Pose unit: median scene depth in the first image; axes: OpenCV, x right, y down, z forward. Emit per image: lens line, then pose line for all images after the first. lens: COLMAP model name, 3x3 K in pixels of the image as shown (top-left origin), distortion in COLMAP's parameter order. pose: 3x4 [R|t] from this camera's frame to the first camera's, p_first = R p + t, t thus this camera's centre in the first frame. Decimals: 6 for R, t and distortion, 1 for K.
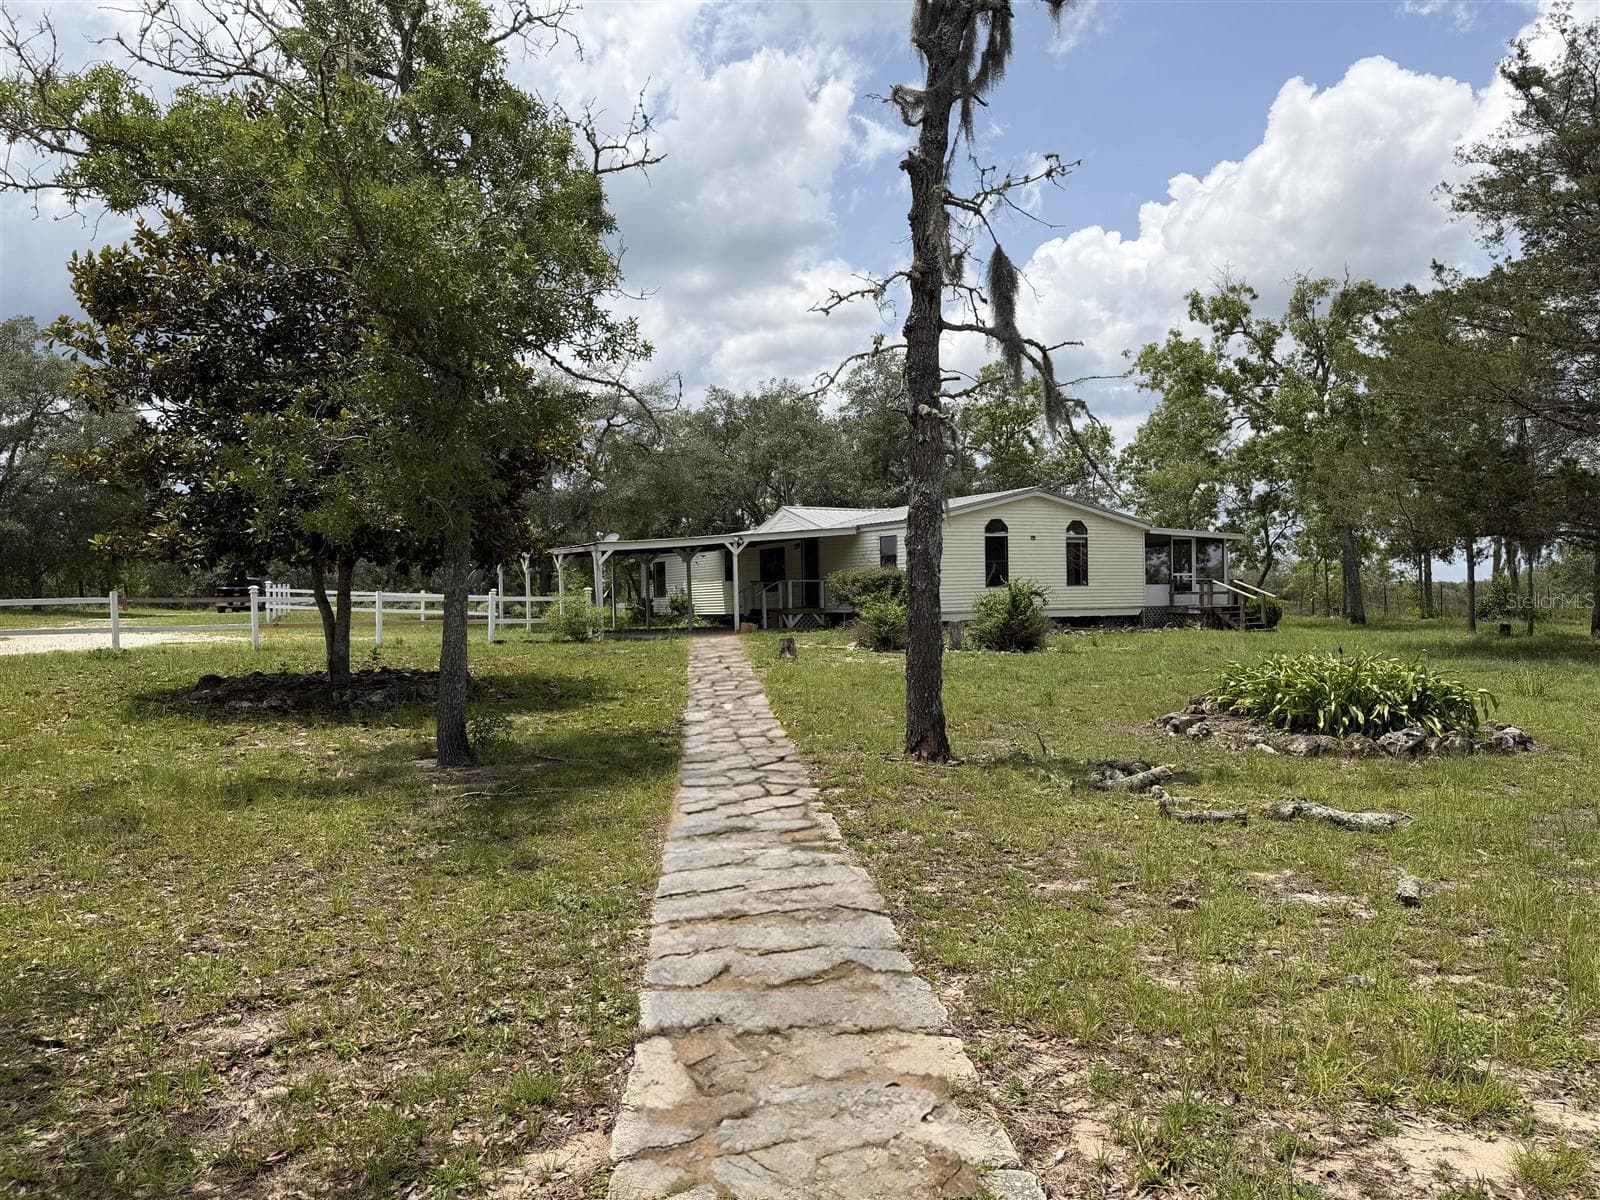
lens RADIAL K [[1110.1, 0, 800.8], [0, 1110.1, 628.6], [0, 0, 1]] dist [-0.001564, -0.001304]
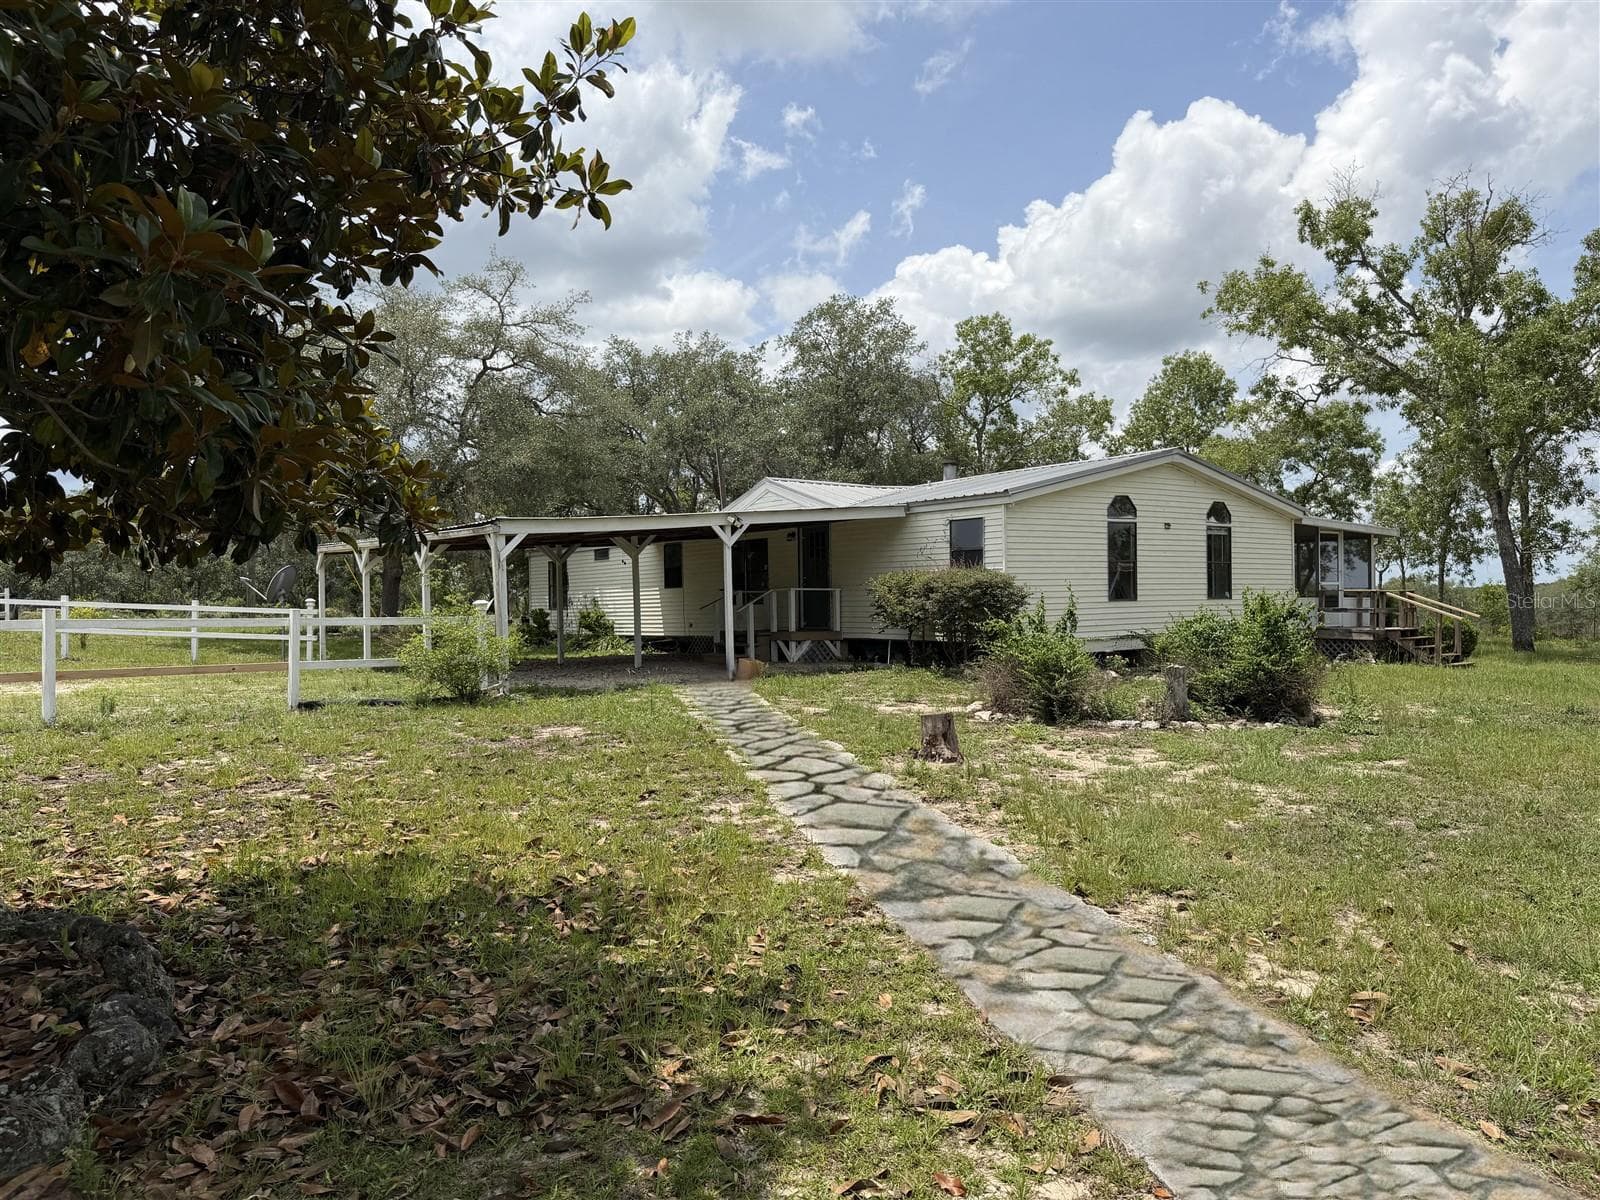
lens RADIAL K [[1102.8, 0, 800.2], [0, 1102.8, 602.7], [0, 0, 1]] dist [0.013555, -0.000376]
pose [[0.990425, 0.004376, 0.137979, -0.081874], [-0.000470, 0.999599, -0.028328, -0.014842], [-0.138048, 0.027992, 0.990030, 0.322160]]
